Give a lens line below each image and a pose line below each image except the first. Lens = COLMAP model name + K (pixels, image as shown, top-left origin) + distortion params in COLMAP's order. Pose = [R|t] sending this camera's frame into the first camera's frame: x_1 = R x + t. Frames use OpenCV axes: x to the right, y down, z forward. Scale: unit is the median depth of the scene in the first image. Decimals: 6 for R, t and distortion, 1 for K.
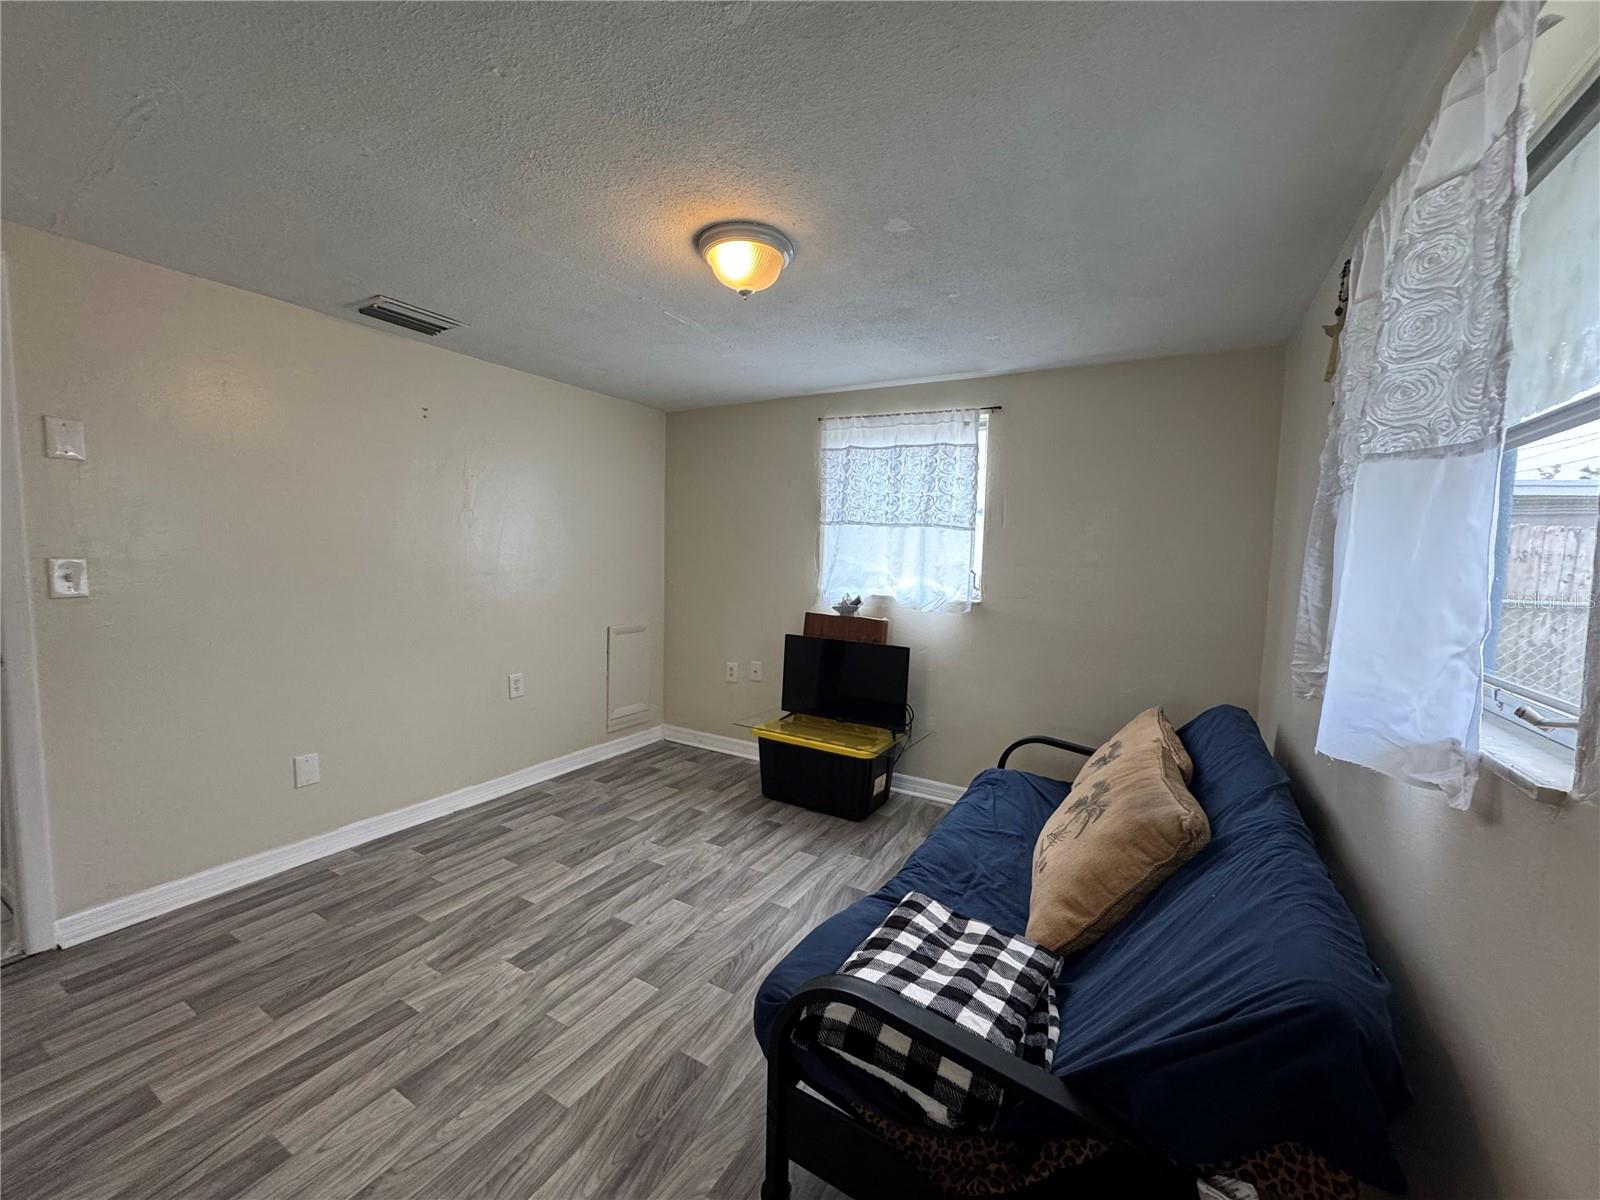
lens RADIAL K [[633.6, 0, 799.4], [0, 633.6, 601.7], [0, 0, 1]] dist [-0.001810, 0.000030]
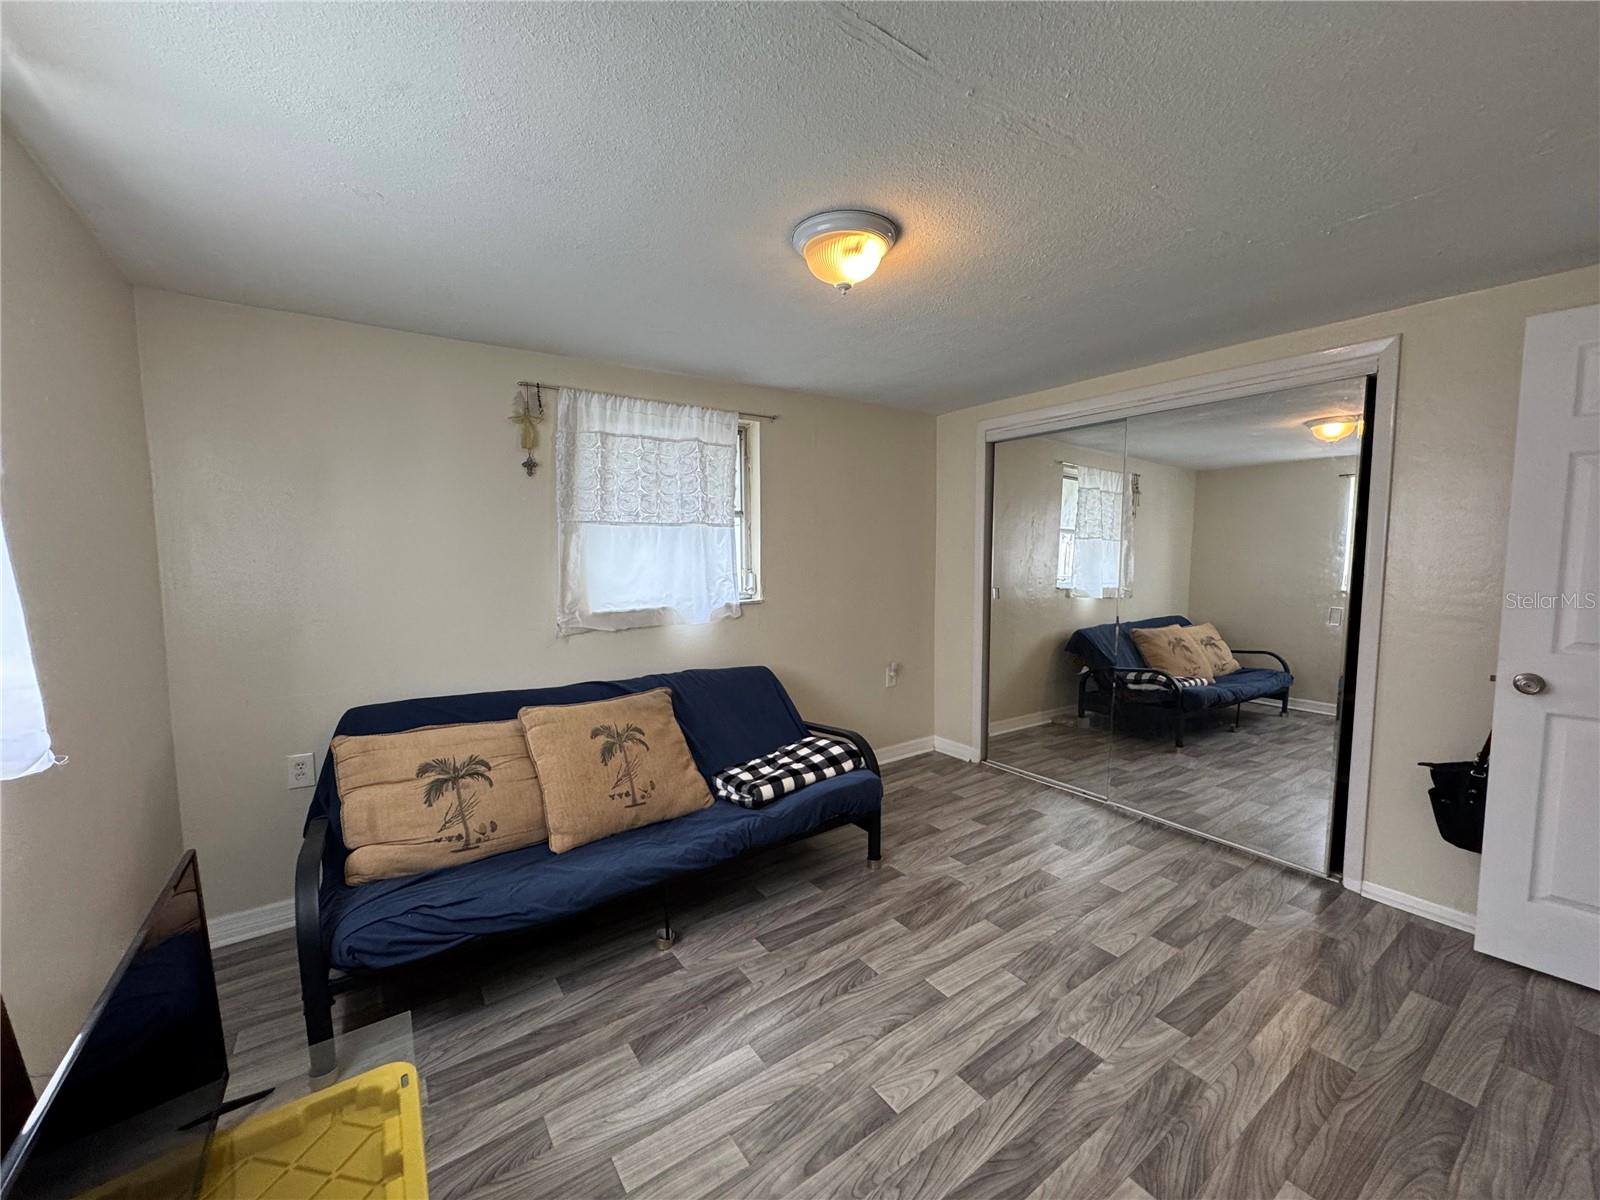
lens RADIAL K [[634.2, 0, 800.8], [0, 634.2, 601.4], [0, 0, 1]] dist [-0.000850, -0.000307]
pose [[-0.907465, -0.052535, 0.416830, -0.367408], [0.017752, 0.986470, 0.162978, -0.154544], [-0.419752, 0.155296, -0.894255, 1.610962]]
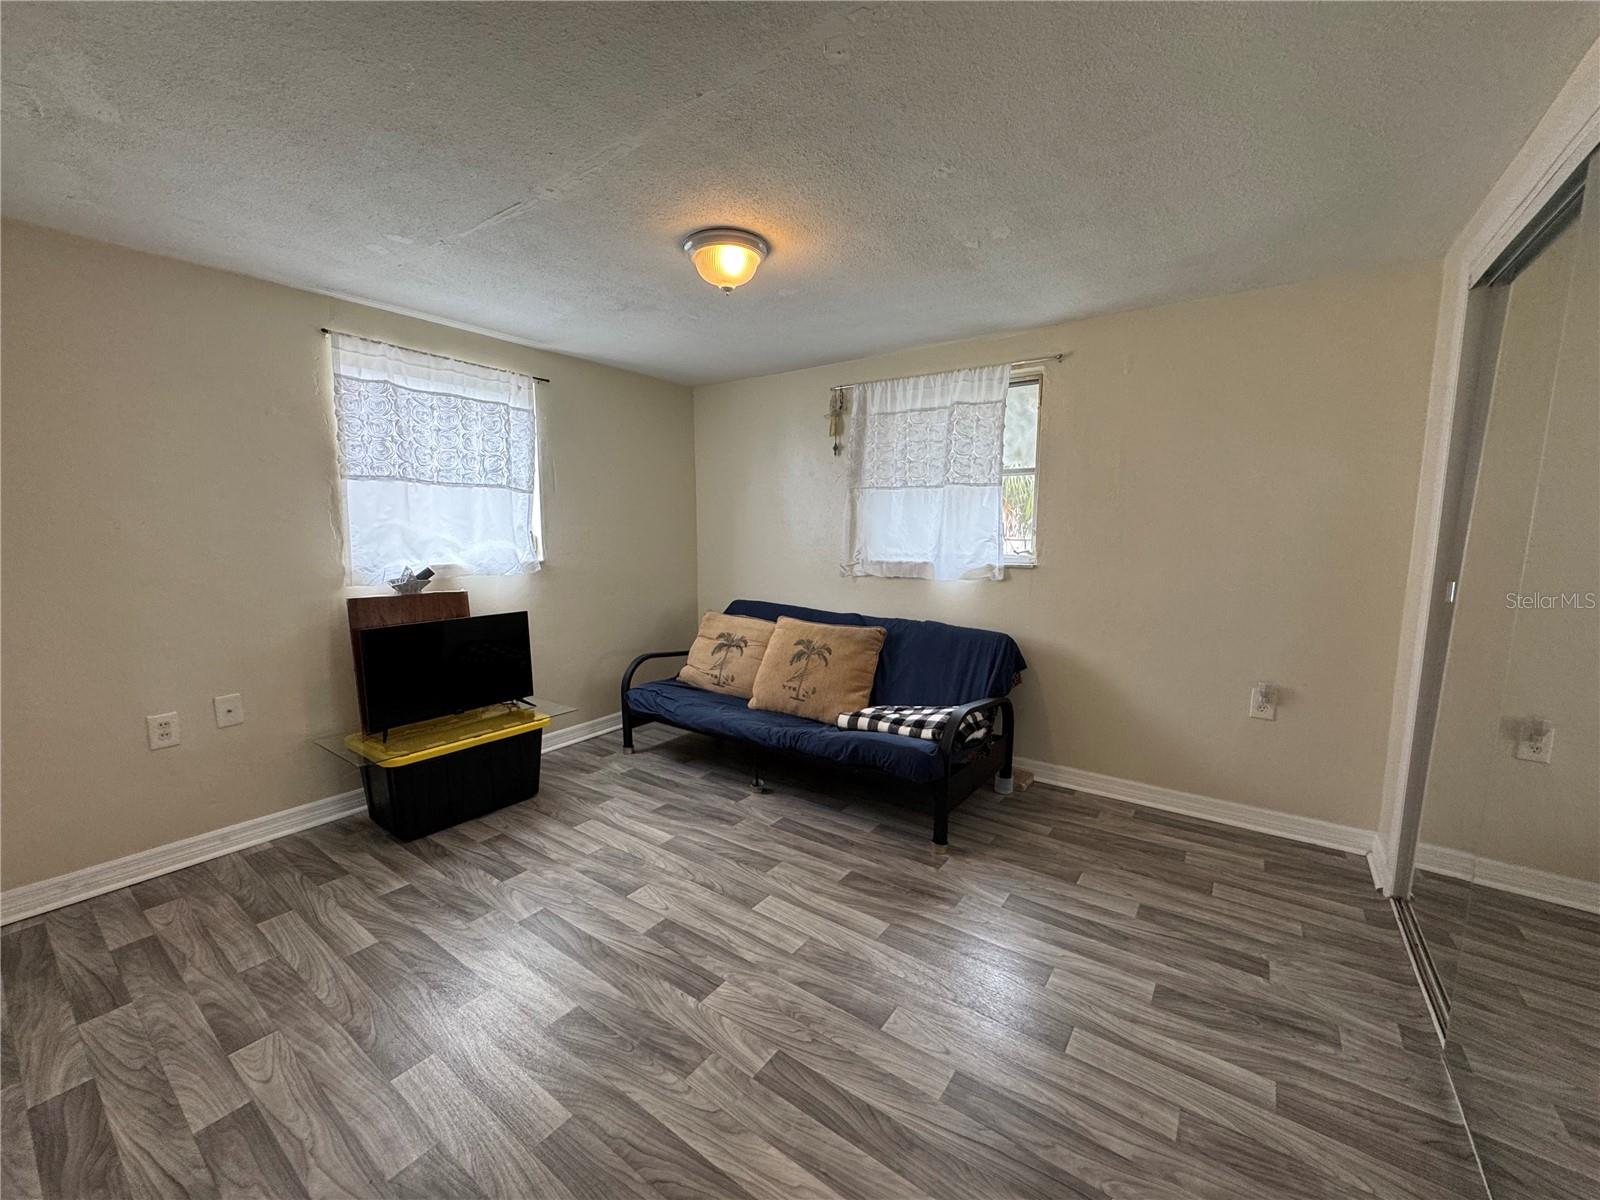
lens RADIAL K [[634.2, 0, 800.8], [0, 634.2, 601.4], [0, 0, 1]] dist [-0.000850, -0.000307]
pose [[0.098907, -0.146383, 0.984271, -1.071437], [0.079036, 0.987152, 0.138869, -0.066462], [-0.991953, 0.064058, 0.109206, 0.650914]]
